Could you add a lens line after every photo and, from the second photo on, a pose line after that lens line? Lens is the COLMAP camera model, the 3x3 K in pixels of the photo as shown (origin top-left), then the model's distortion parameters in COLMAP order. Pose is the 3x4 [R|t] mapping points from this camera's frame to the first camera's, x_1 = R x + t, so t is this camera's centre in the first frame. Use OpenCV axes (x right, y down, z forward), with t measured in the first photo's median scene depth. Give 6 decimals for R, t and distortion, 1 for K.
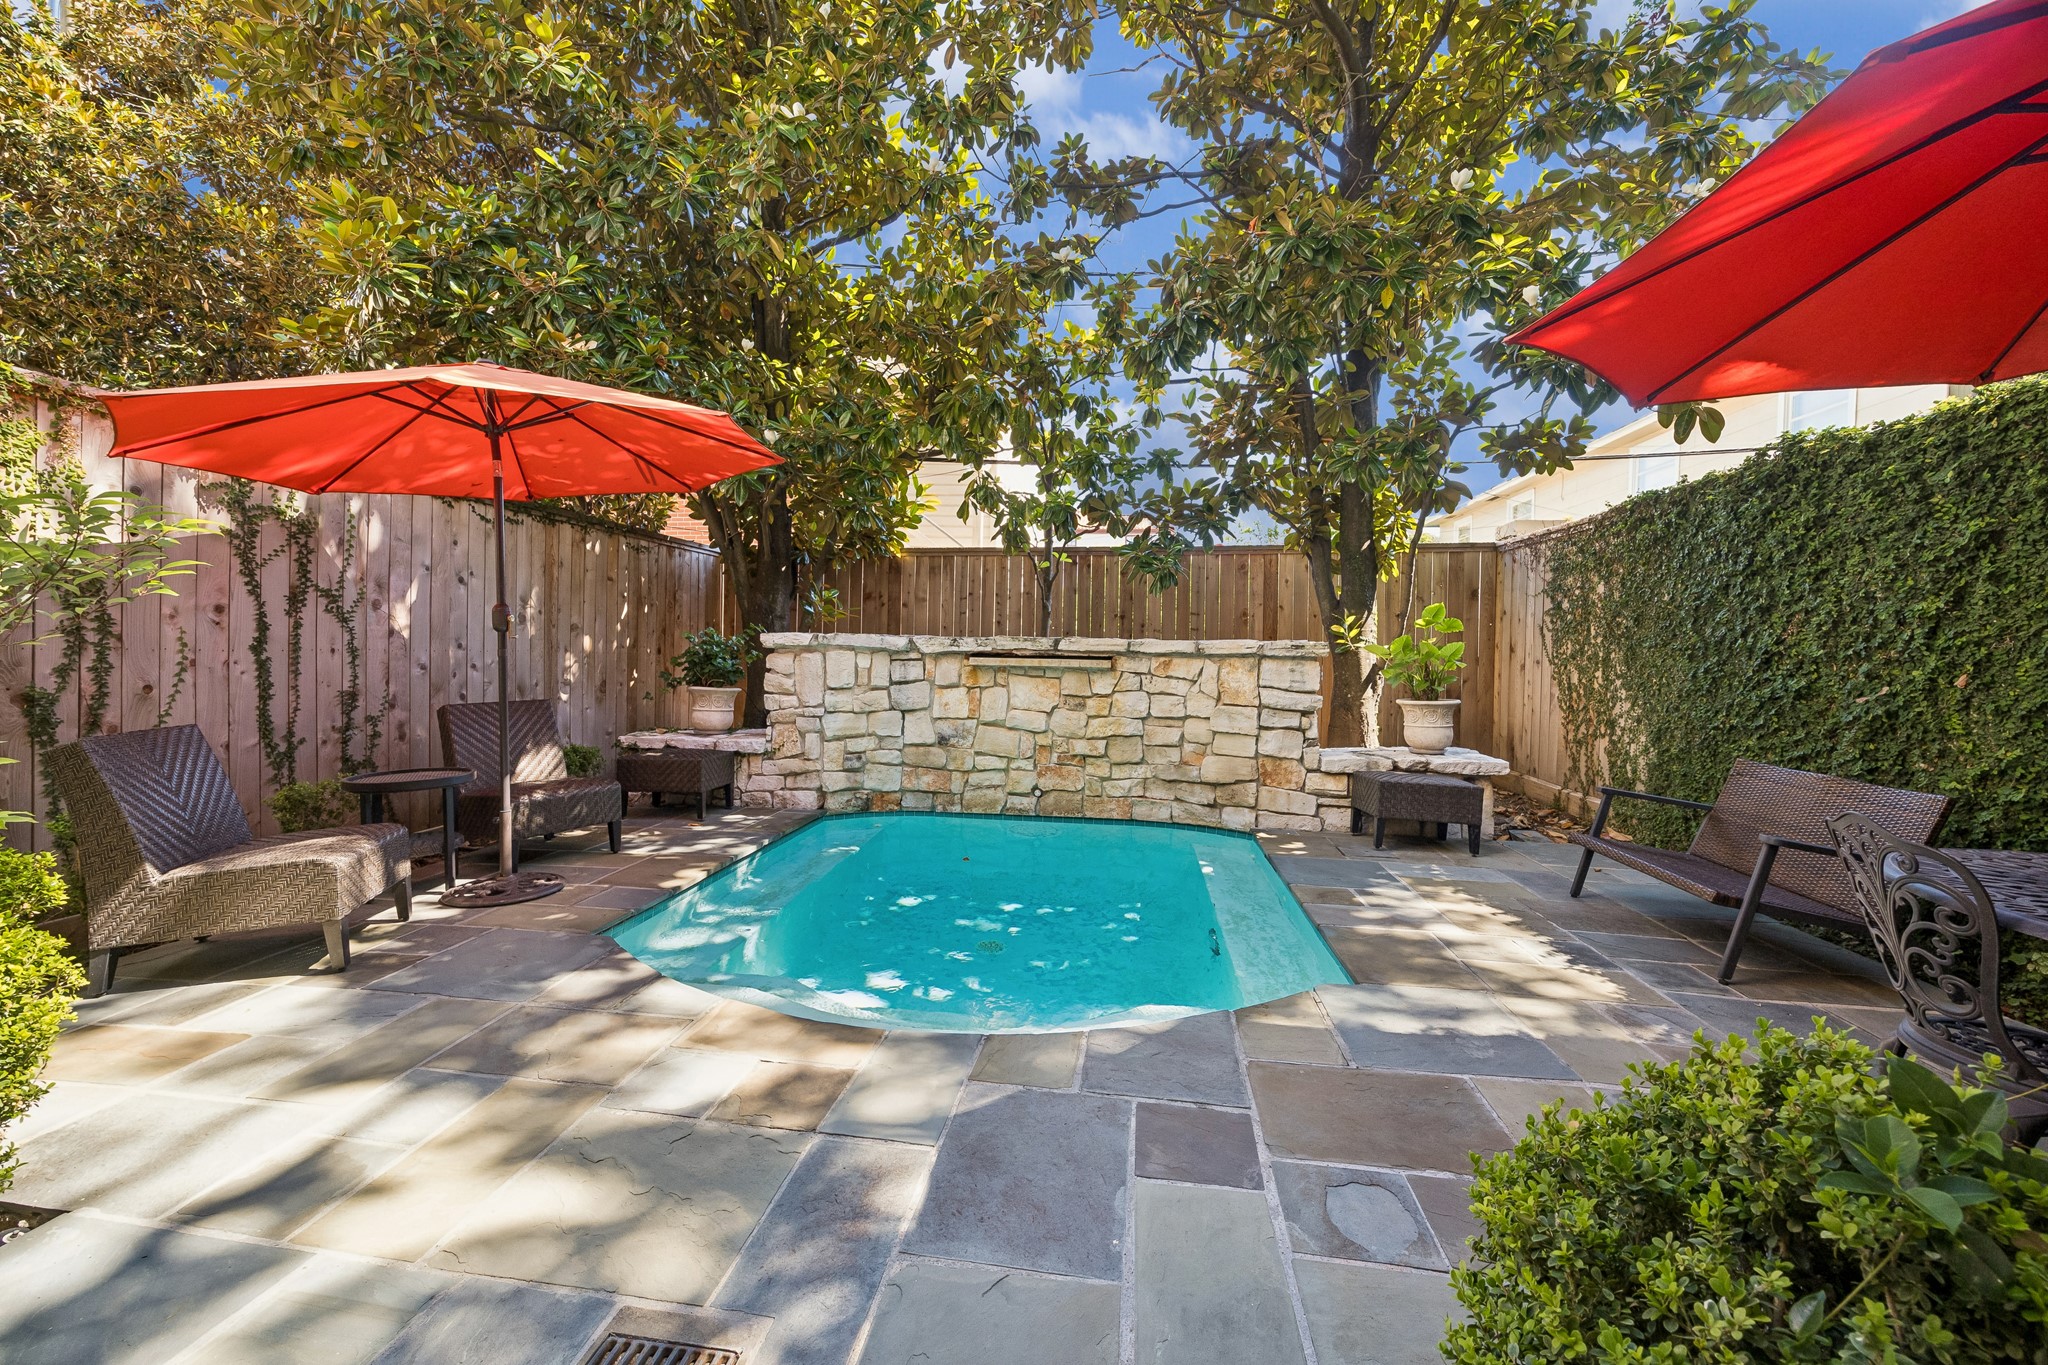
lens RADIAL K [[791.1, 0, 1026.9], [0, 791.1, 674.1], [0, 0, 1]] dist [-0.000753, -0.000022]
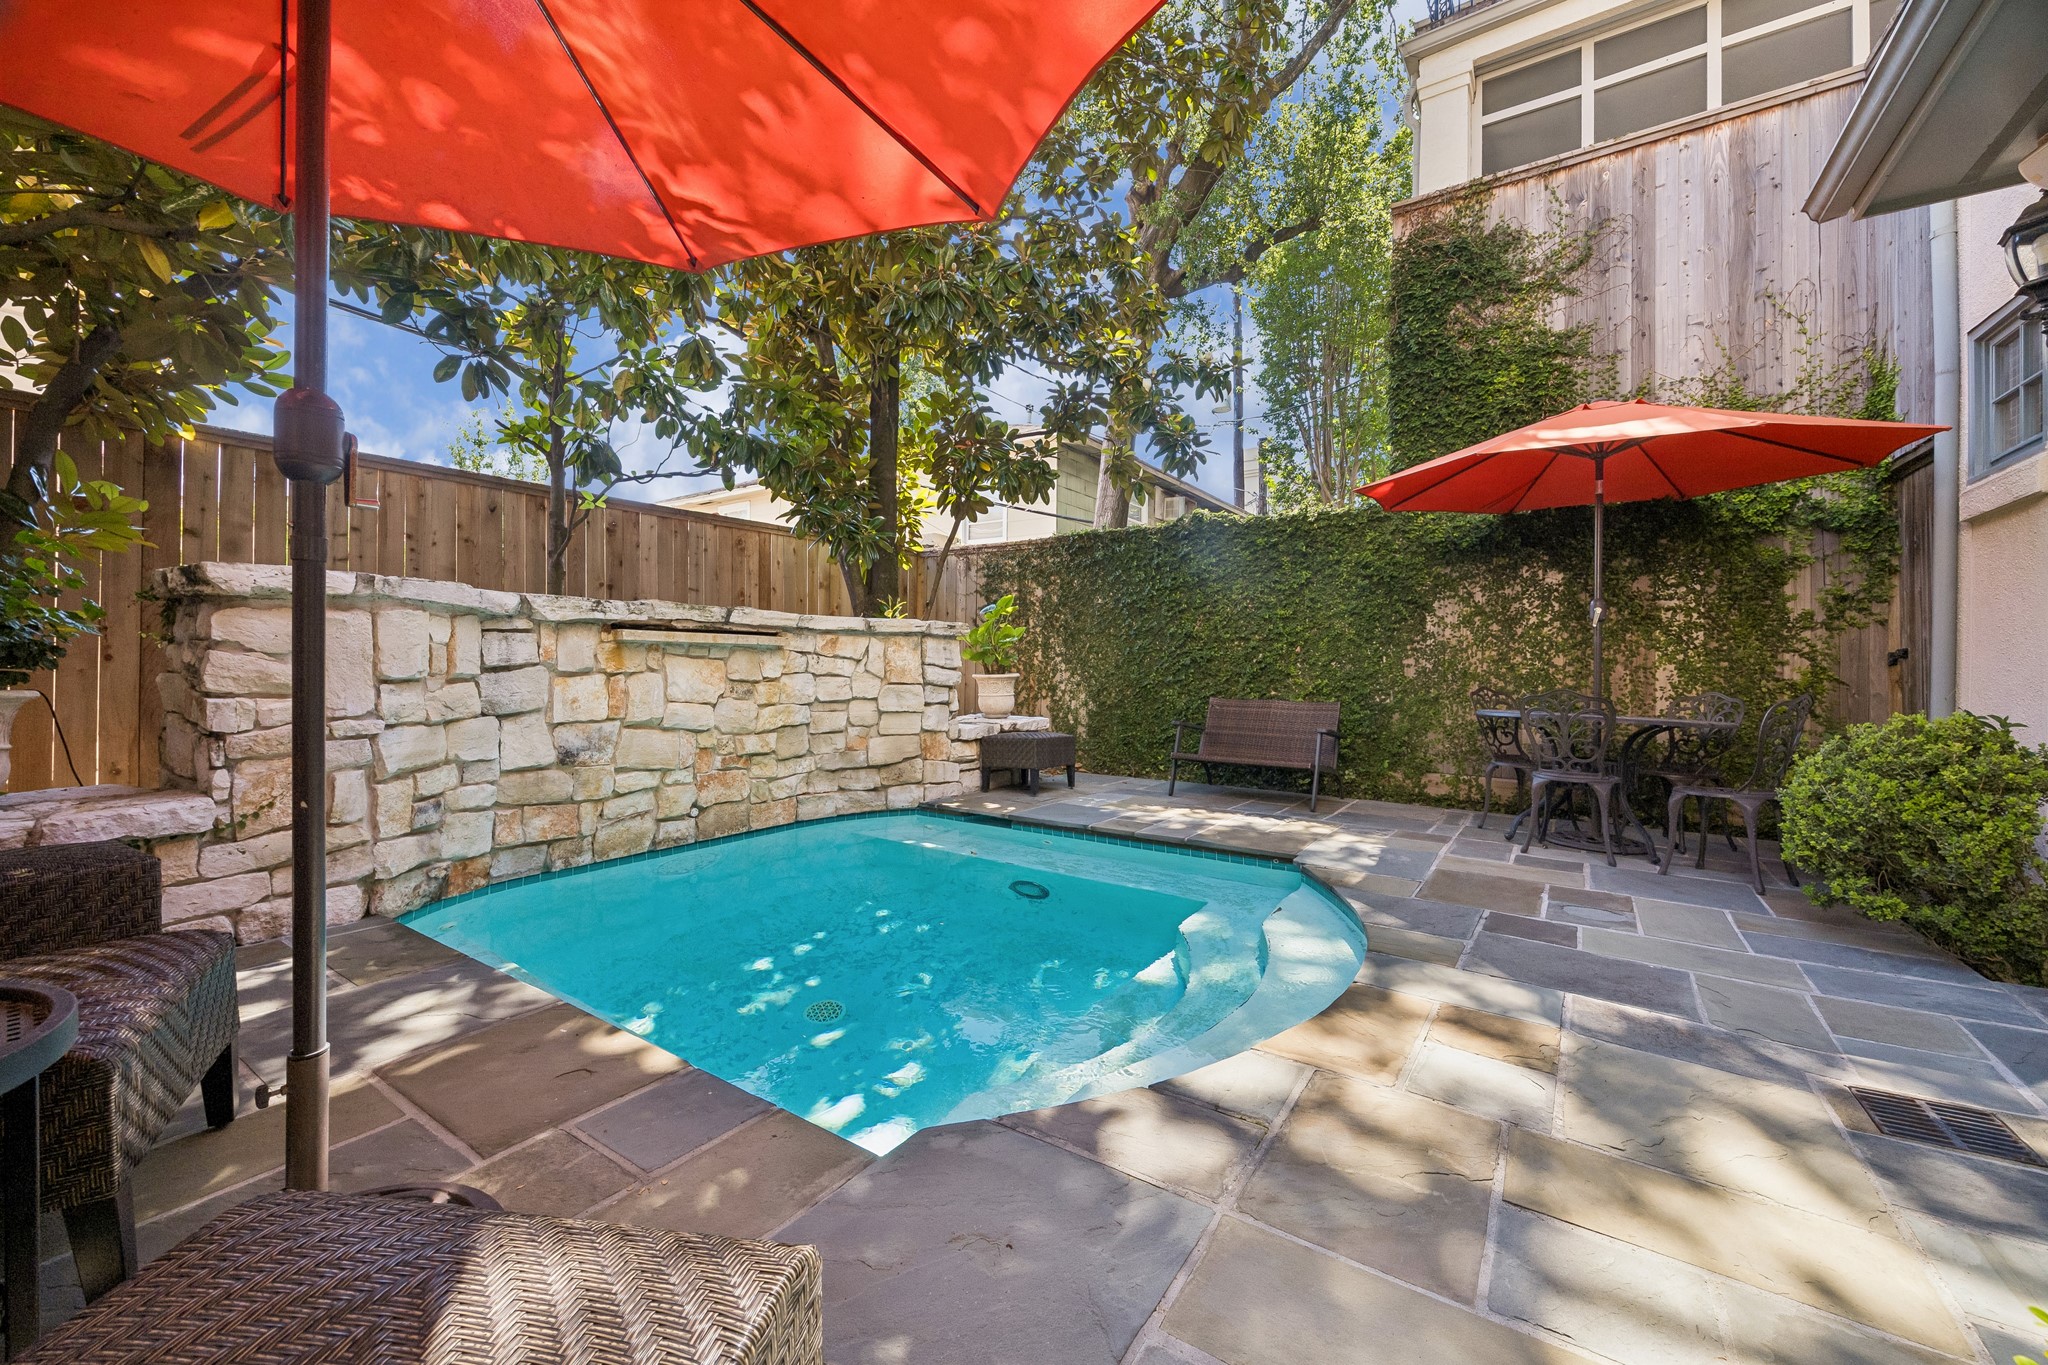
lens RADIAL K [[791.1, 0, 1029.2], [0, 791.1, 663.6], [0, 0, 1]] dist [-0.000753, -0.000022]
pose [[0.445356, -0.010738, 0.895289, -0.537668], [0.022291, 0.999751, 0.000902, 0.016117], [-0.895076, 0.019555, 0.445485, 0.393331]]
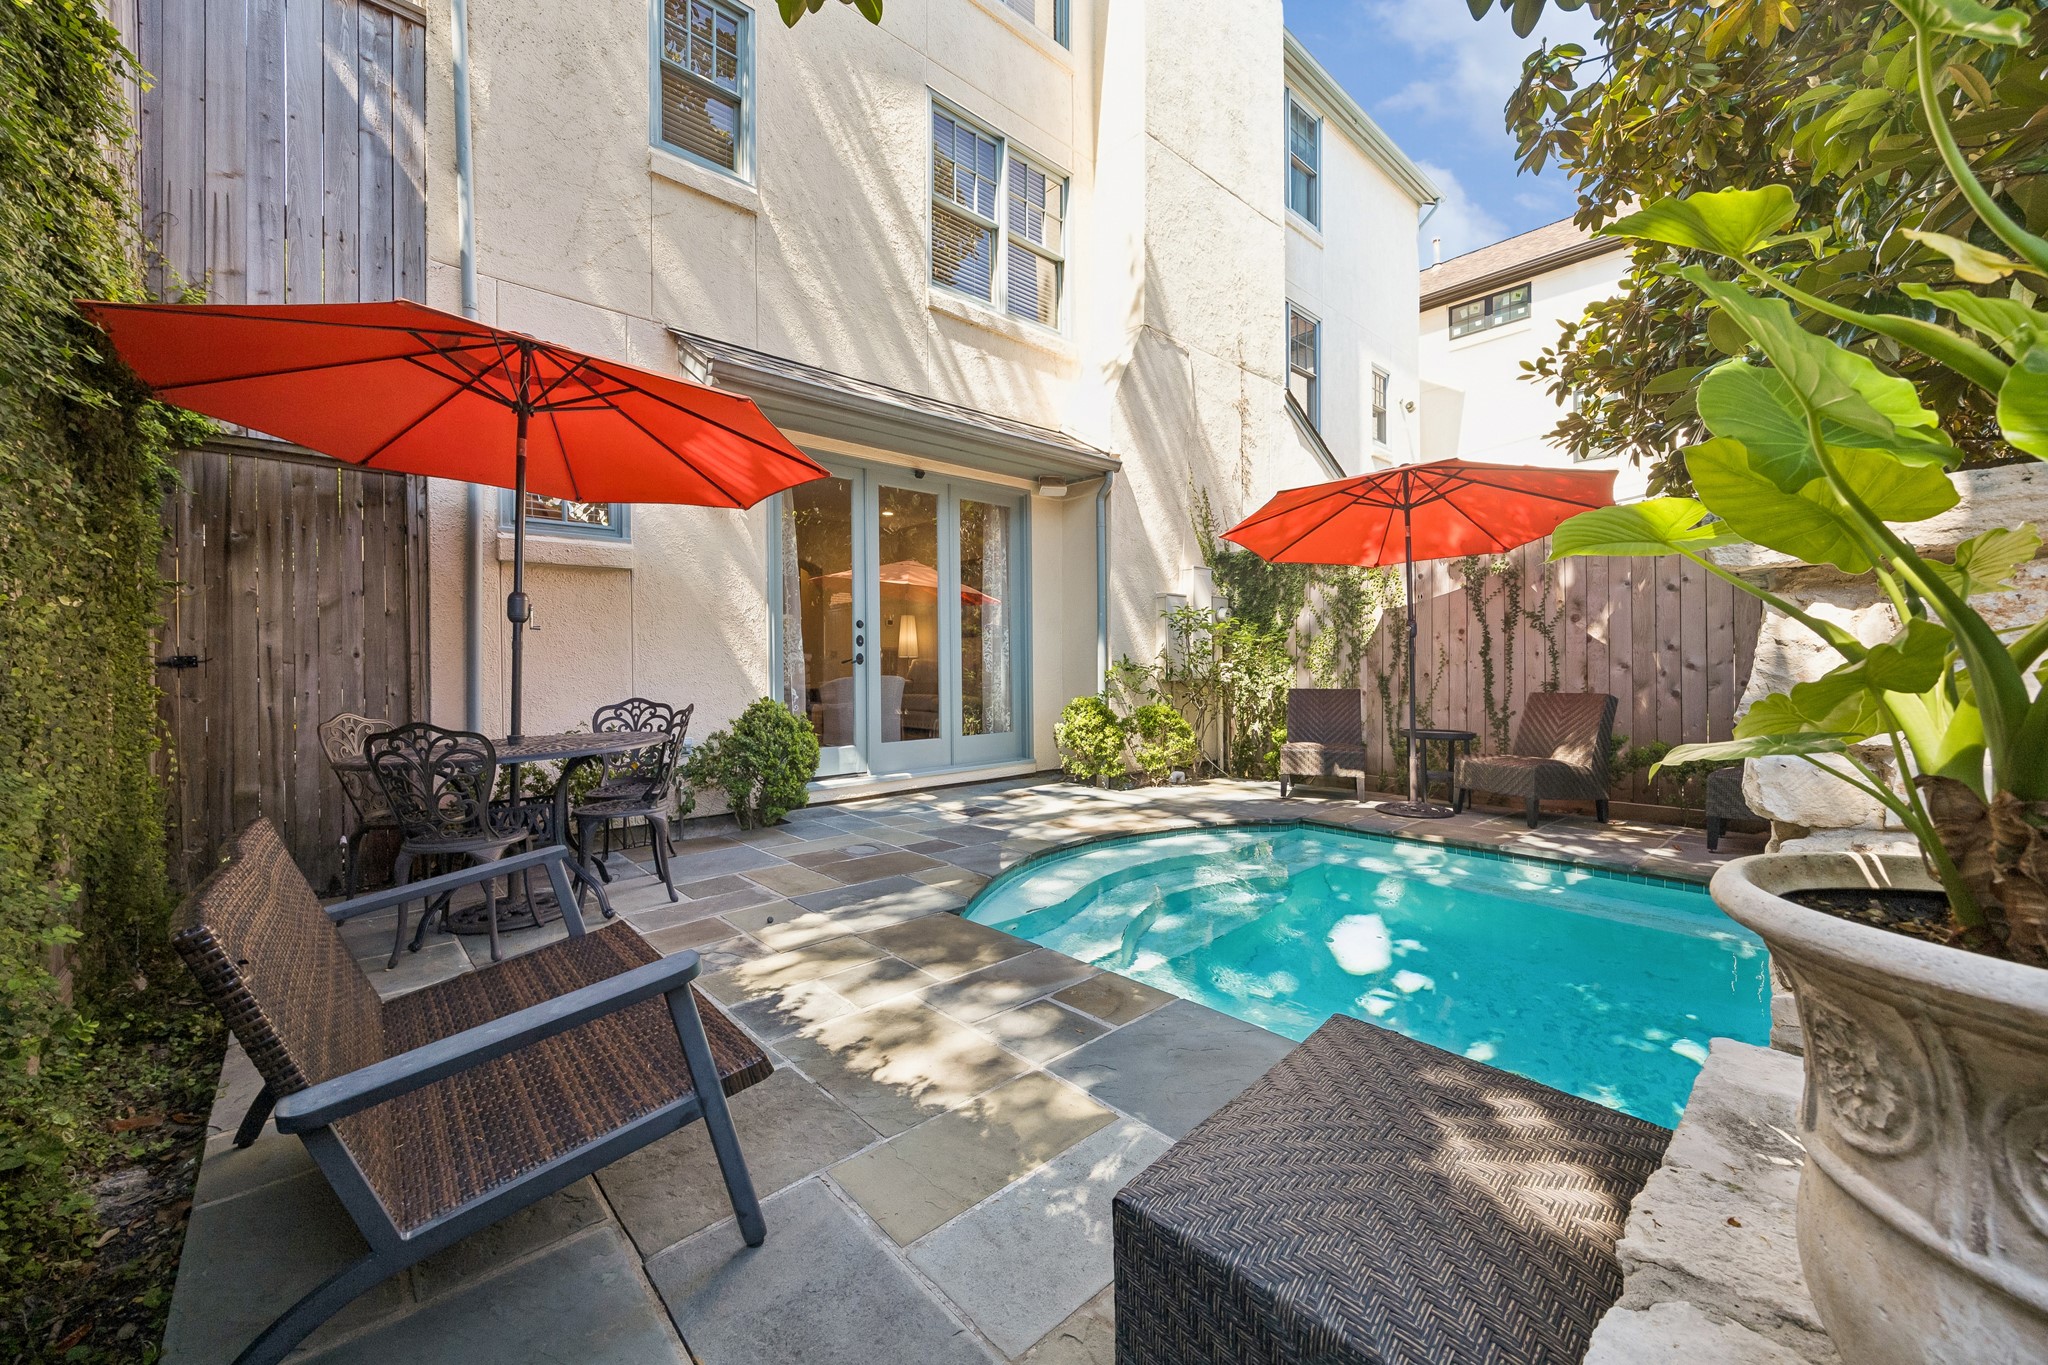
lens RADIAL K [[791.1, 0, 1042.4], [0, 791.1, 670.7], [0, 0, 1]] dist [-0.000753, -0.000022]
pose [[-0.629406, -0.009715, -0.777016, 0.612599], [-0.026273, 0.999616, 0.008783, 0.009090], [0.776633, 0.025943, -0.629419, 0.909799]]
